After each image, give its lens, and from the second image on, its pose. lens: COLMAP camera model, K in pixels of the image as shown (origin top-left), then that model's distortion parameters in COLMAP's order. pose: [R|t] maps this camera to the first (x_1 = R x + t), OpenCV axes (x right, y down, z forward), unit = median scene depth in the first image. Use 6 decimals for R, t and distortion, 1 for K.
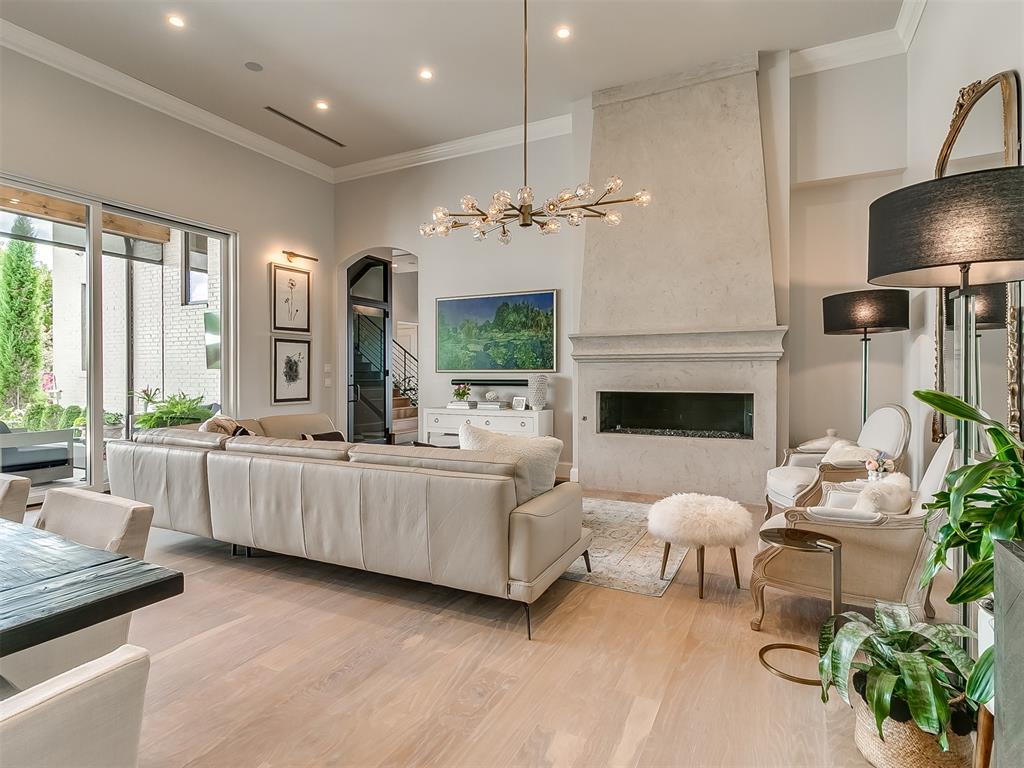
lens RADIAL K [[572.8, 0, 491.2], [0, 572.8, 382.6], [0, 0, 1]] dist [-0.002205, 0.000005]
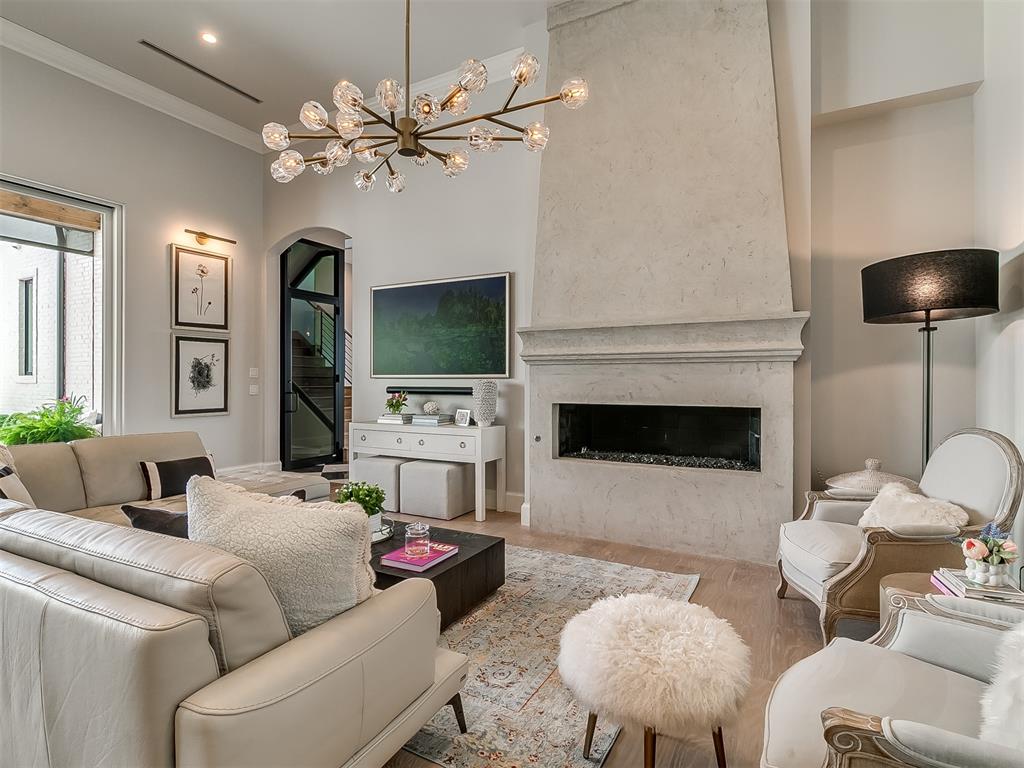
lens RADIAL K [[539.9, 0, 512.0], [0, 539.9, 384.0], [0, 0, 1]] dist [-0.002088, -0.000097]
pose [[0.999933, 0.001655, -0.011437, 0.126282], [-0.001739, 0.999971, -0.007399, -0.004262], [0.011424, 0.007418, 0.999907, 0.262196]]
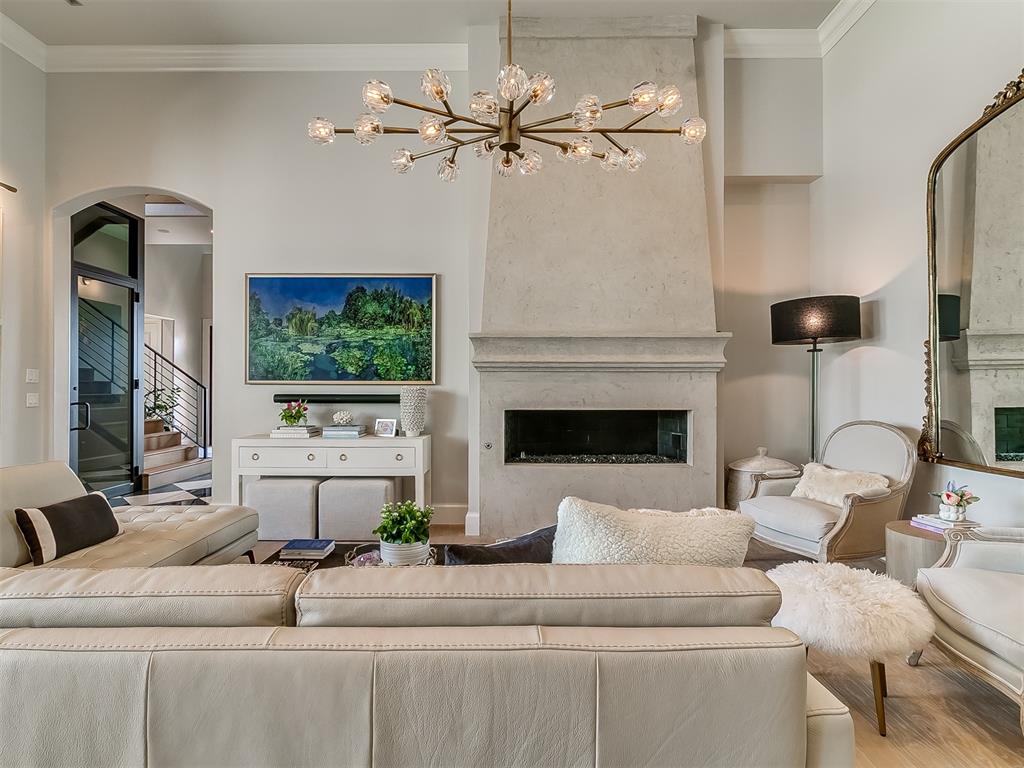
lens RADIAL K [[556.6, 0, 494.0], [0, 556.6, 388.1], [0, 0, 1]] dist [-0.001599, -0.000267]
pose [[0.884940, 0.000336, 0.465704, -0.158139], [0.004546, 0.999946, -0.009360, -0.006209], [-0.465682, 0.010400, 0.884891, 0.321669]]
